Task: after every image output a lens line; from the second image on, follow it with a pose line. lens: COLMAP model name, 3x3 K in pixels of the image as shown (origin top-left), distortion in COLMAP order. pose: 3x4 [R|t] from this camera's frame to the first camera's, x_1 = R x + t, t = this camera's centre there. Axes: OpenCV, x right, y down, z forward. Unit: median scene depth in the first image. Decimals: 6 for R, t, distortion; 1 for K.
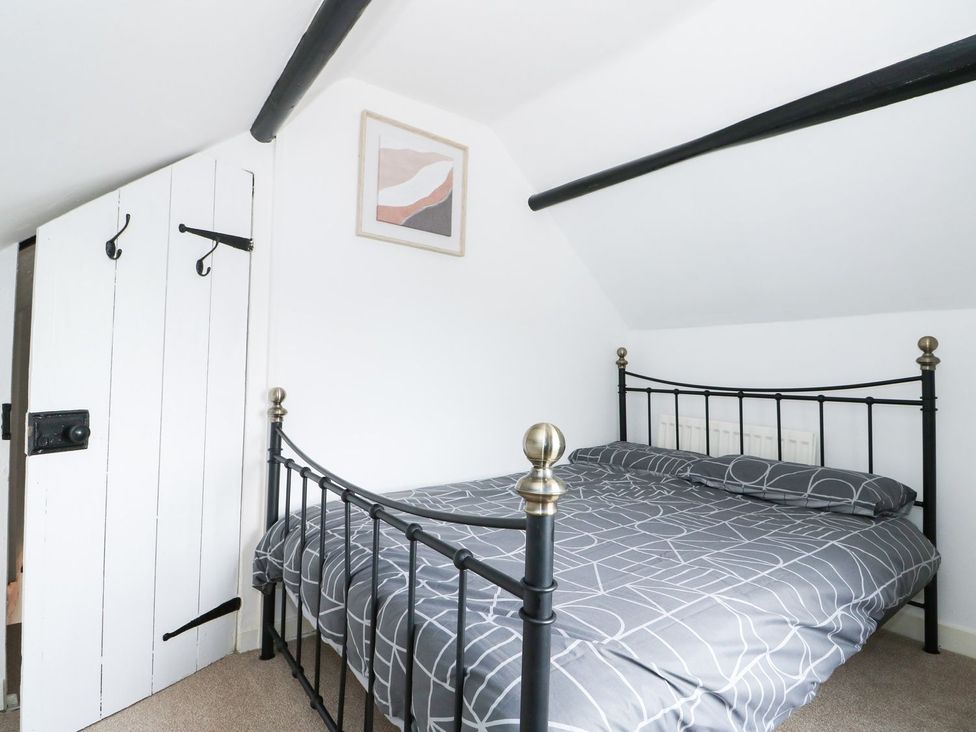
lens RADIAL K [[524.9, 0, 488.0], [0, 524.9, 366.0], [0, 0, 1]] dist [0.000909, -0.000312]
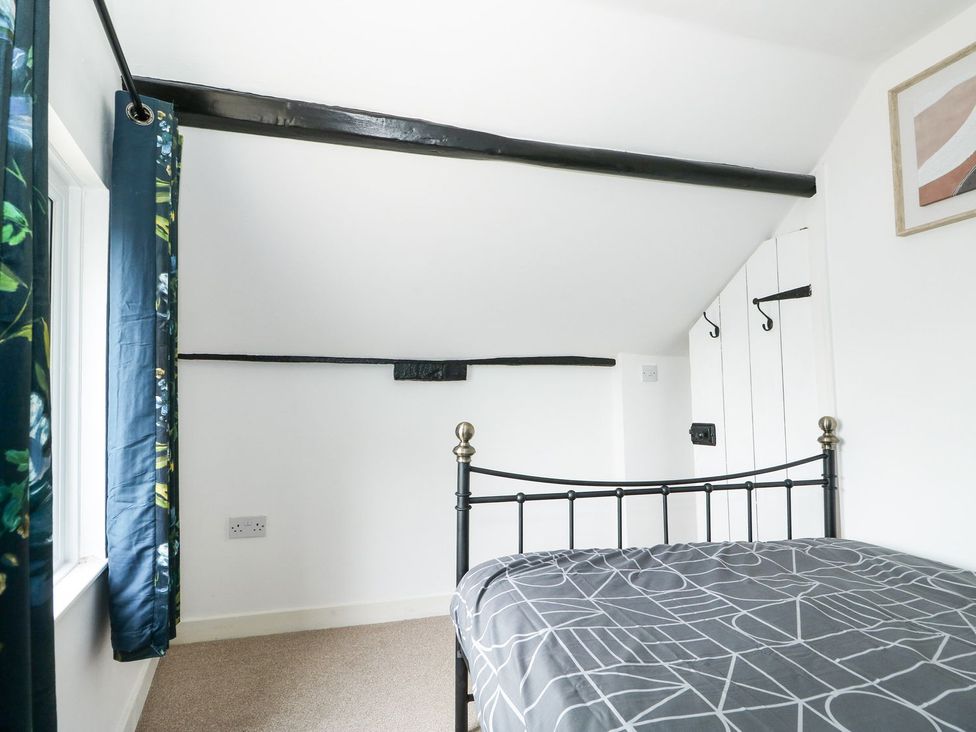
lens RADIAL K [[524.9, 0, 488.0], [0, 524.9, 366.0], [0, 0, 1]] dist [0.000909, -0.000312]
pose [[-0.401337, -0.078440, -0.912566, 0.879933], [0.007189, 0.996026, -0.088775, 0.030127], [0.915902, -0.042189, -0.399178, 0.832848]]
